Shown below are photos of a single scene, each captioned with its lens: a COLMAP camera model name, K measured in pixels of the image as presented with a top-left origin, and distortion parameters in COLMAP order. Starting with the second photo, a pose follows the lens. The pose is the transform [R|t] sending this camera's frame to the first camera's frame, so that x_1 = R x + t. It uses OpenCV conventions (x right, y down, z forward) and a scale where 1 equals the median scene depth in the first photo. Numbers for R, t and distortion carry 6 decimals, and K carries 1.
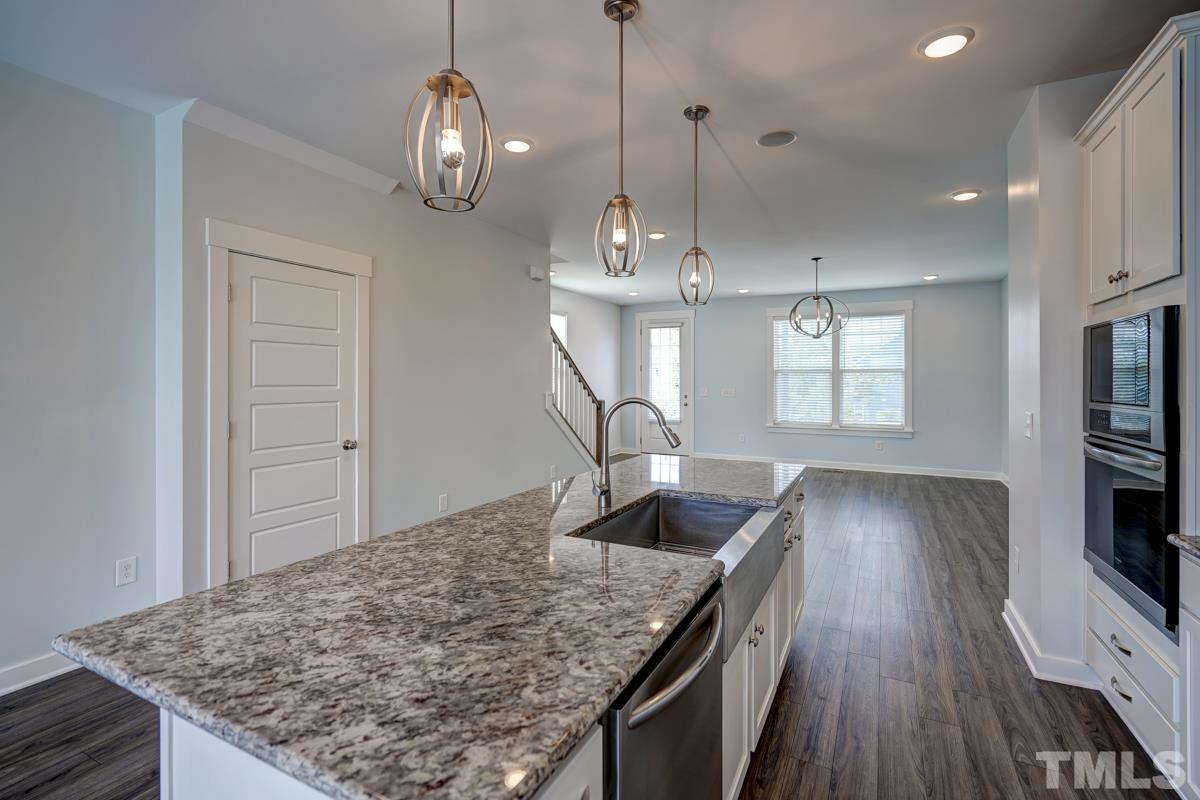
lens RADIAL K [[555.4, 0, 594.6], [0, 555.4, 382.3], [0, 0, 1]] dist [0.001581, 0.001708]
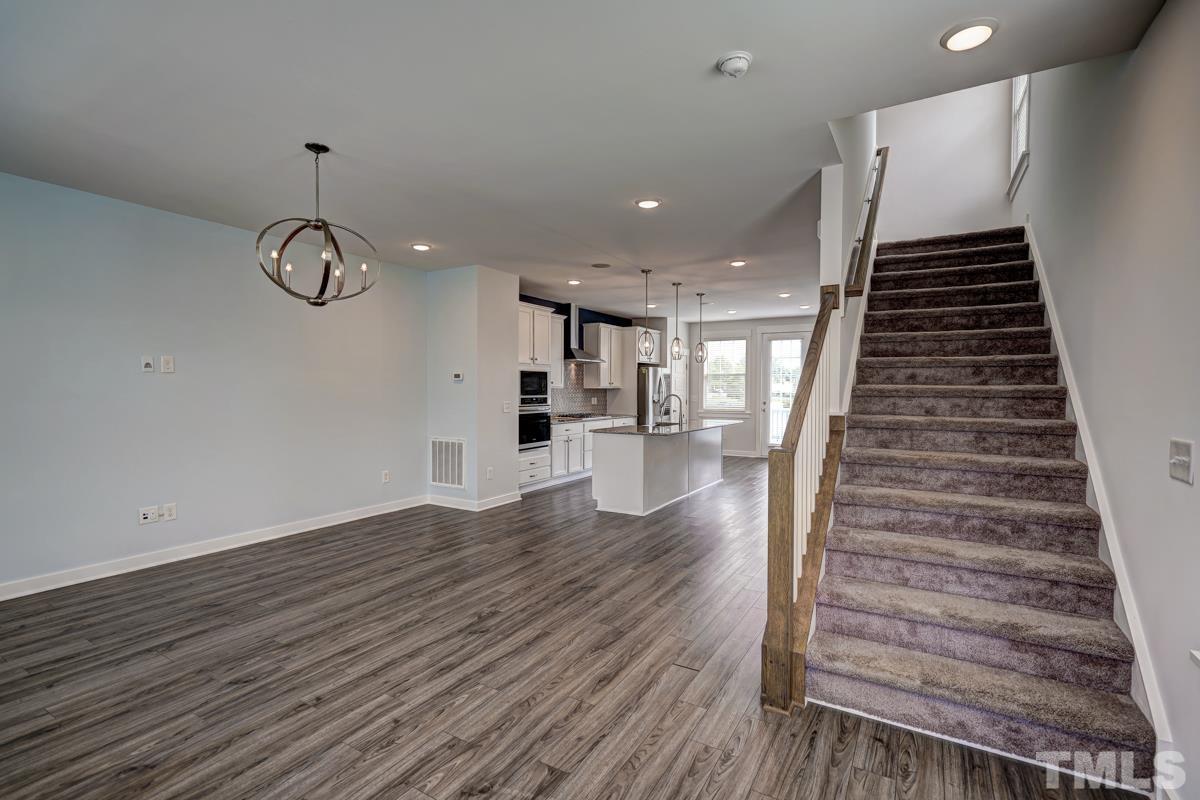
lens RADIAL K [[554.5, 0, 600.0], [0, 554.5, 400.0], [0, 0, 1]] dist [-0.001575, -0.000264]
pose [[-0.998052, -0.004625, 0.062219, 0.326272], [-0.003169, 0.999719, 0.023480, -0.013604], [-0.062310, 0.023237, -0.997786, 4.606425]]
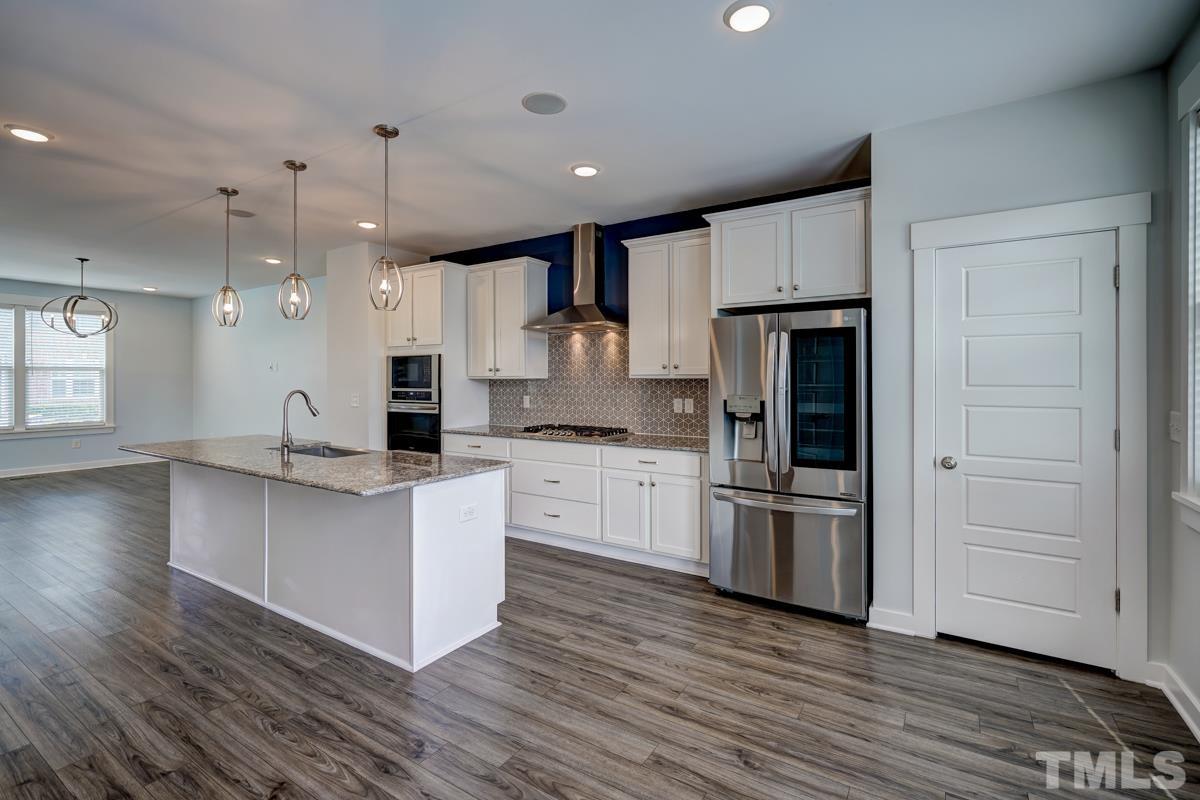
lens RADIAL K [[551.4, 0, 596.3], [0, 551.4, 378.3], [0, 0, 1]] dist [-0.001129, 0.002034]
pose [[0.098130, -0.003033, 0.995169, -1.570614], [0.004223, 0.999988, 0.002631, -0.009494], [-0.995165, 0.003945, 0.098142, -0.112701]]
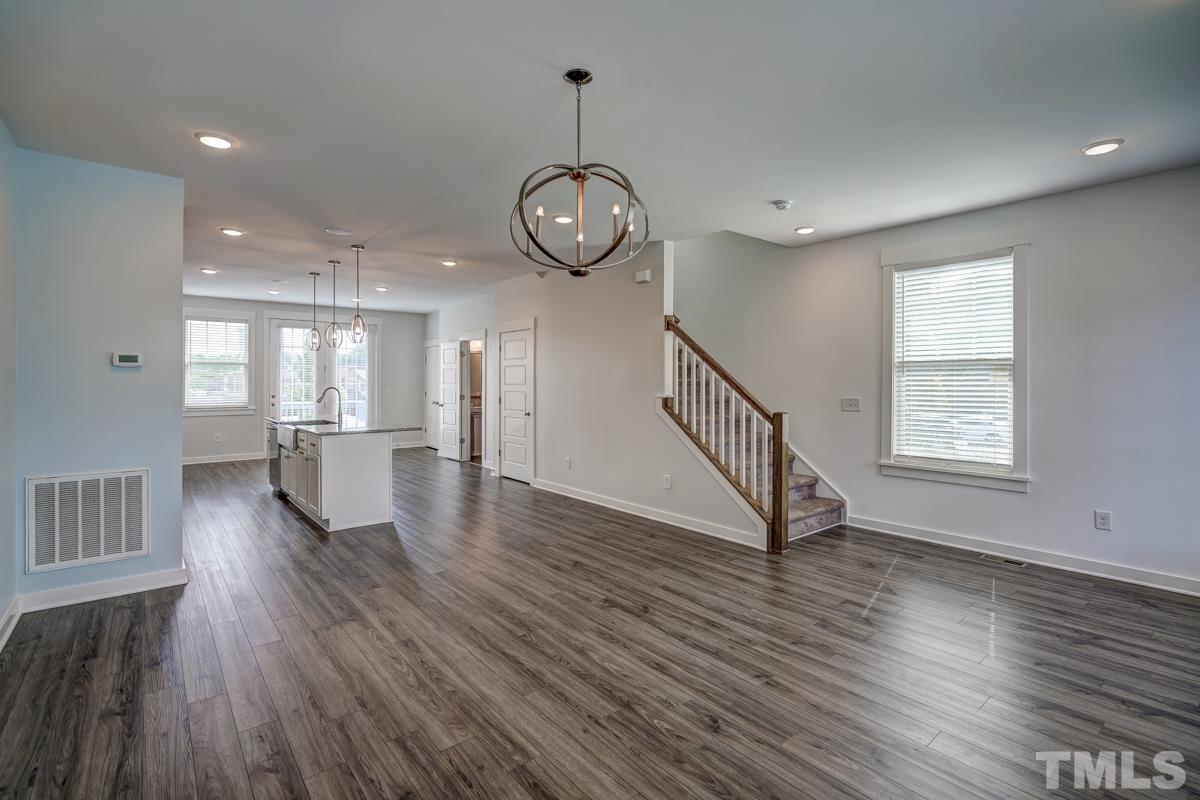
lens RADIAL K [[551.4, 0, 596.3], [0, 551.4, 378.3], [0, 0, 1]] dist [-0.001129, 0.002034]
pose [[-0.394796, -0.006049, -0.918749, 2.354873], [-0.003818, 0.999980, -0.004943, -0.005884], [0.918761, 0.001556, -0.394811, 3.595036]]
